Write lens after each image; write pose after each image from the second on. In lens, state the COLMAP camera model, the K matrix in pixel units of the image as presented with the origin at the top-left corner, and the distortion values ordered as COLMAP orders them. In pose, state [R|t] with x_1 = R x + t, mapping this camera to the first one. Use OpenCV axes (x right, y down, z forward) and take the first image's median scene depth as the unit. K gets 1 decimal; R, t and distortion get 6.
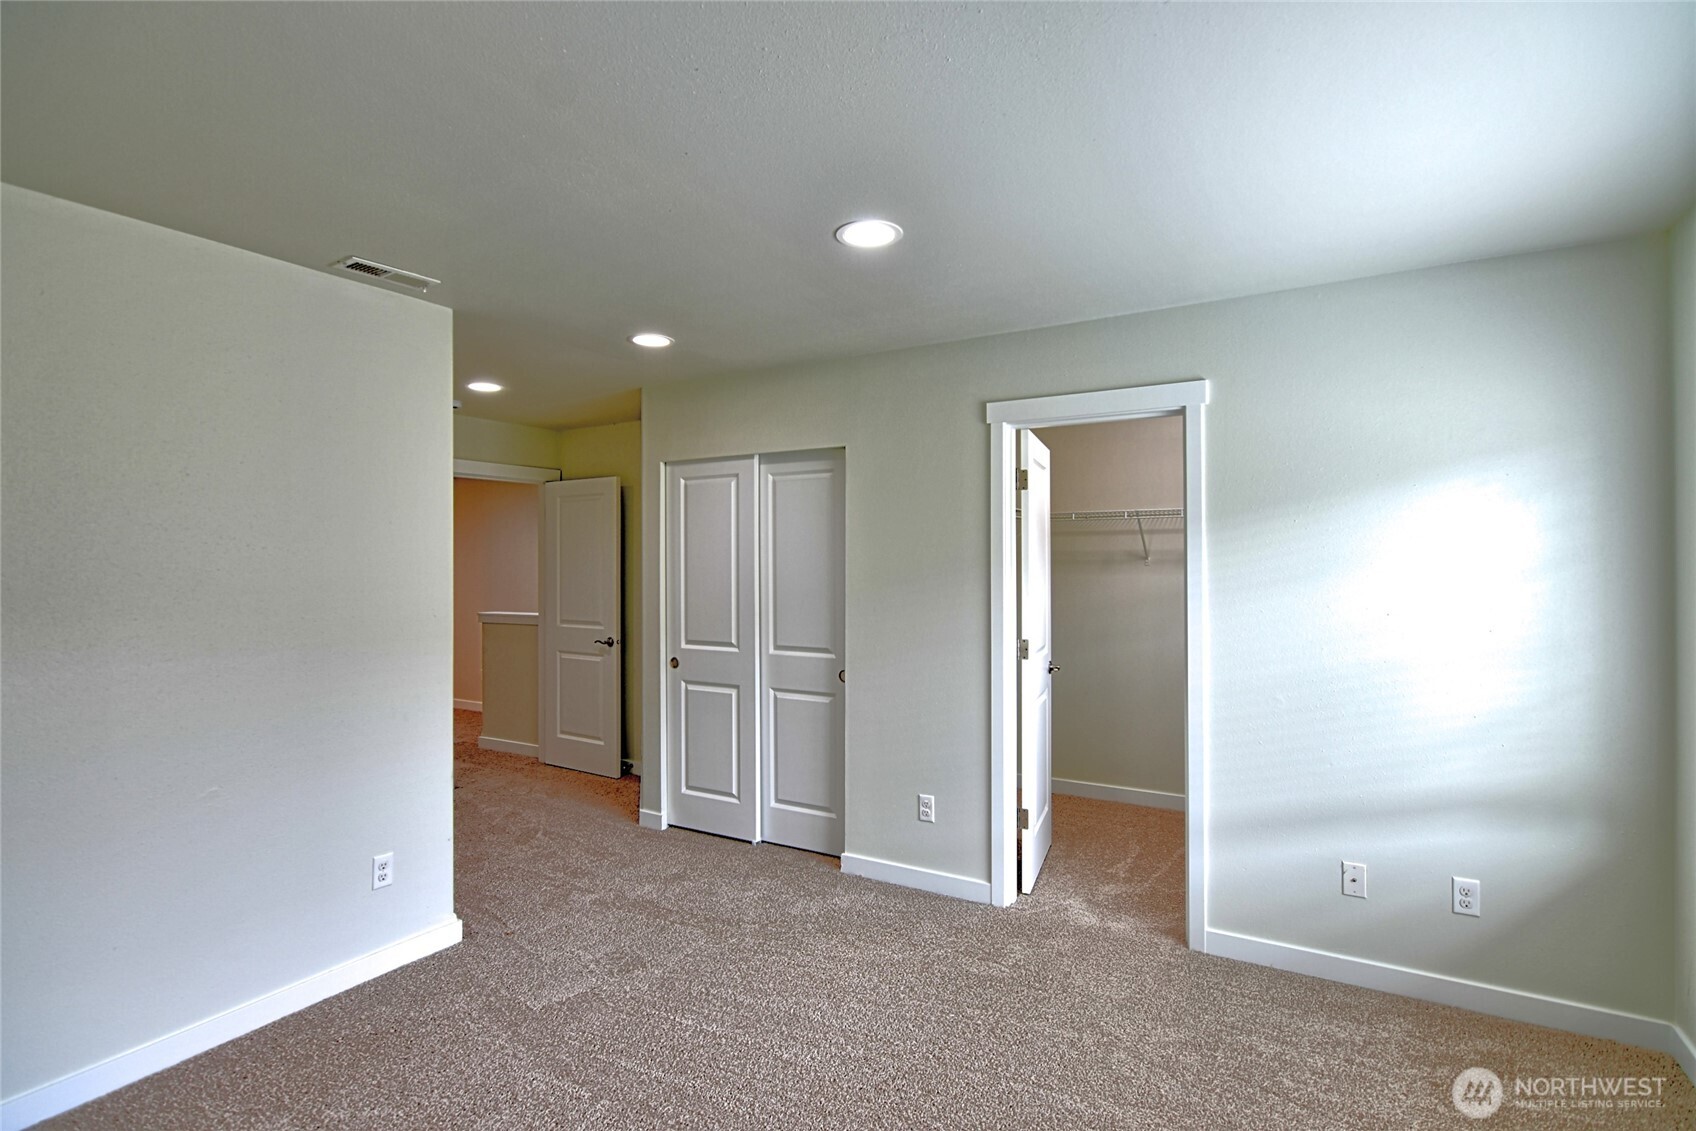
lens RADIAL K [[828.7, 0, 848.7], [0, 828.7, 565.2], [0, 0, 1]] dist [-0.000571, 0.000016]
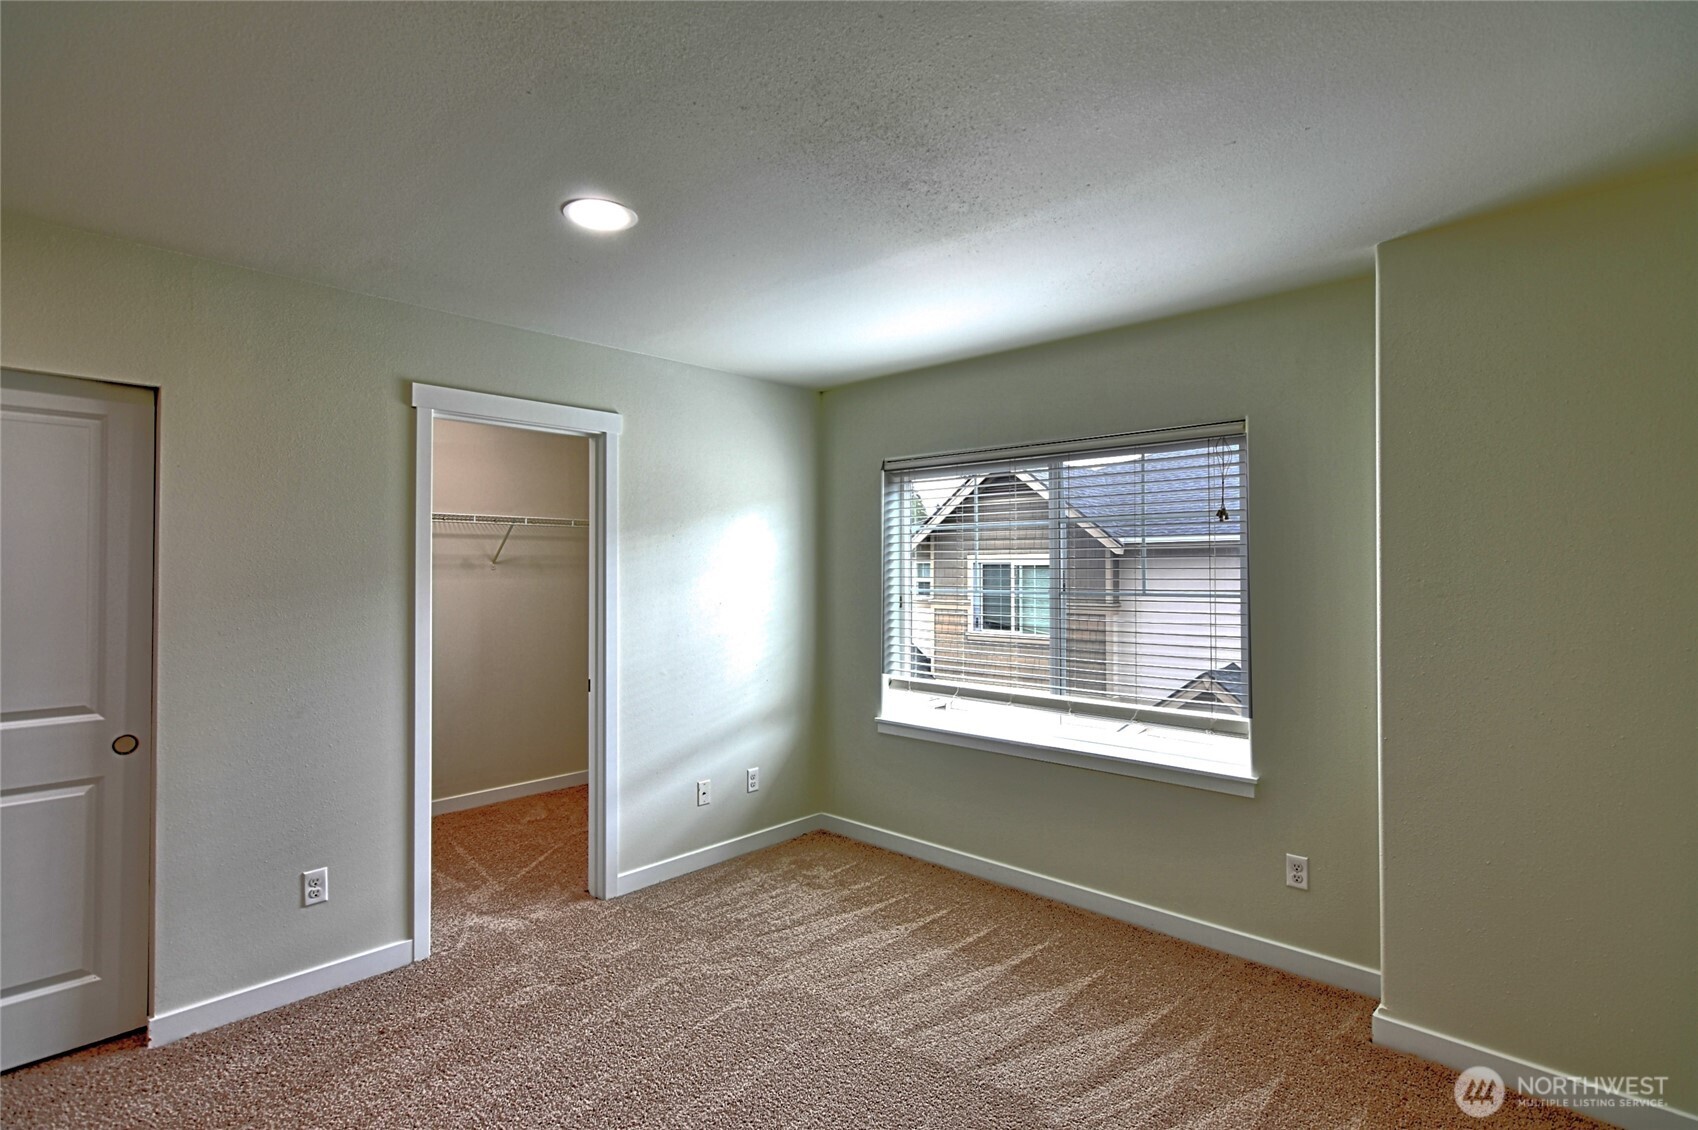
lens RADIAL K [[829.6, 0, 855.1], [0, 829.6, 562.0], [0, 0, 1]] dist [-0.000571, 0.000016]
pose [[0.208717, 0.009299, 0.977932, -0.601668], [0.003717, 0.999940, -0.010302, 0.002863], [-0.977969, 0.005785, 0.208669, 0.378772]]
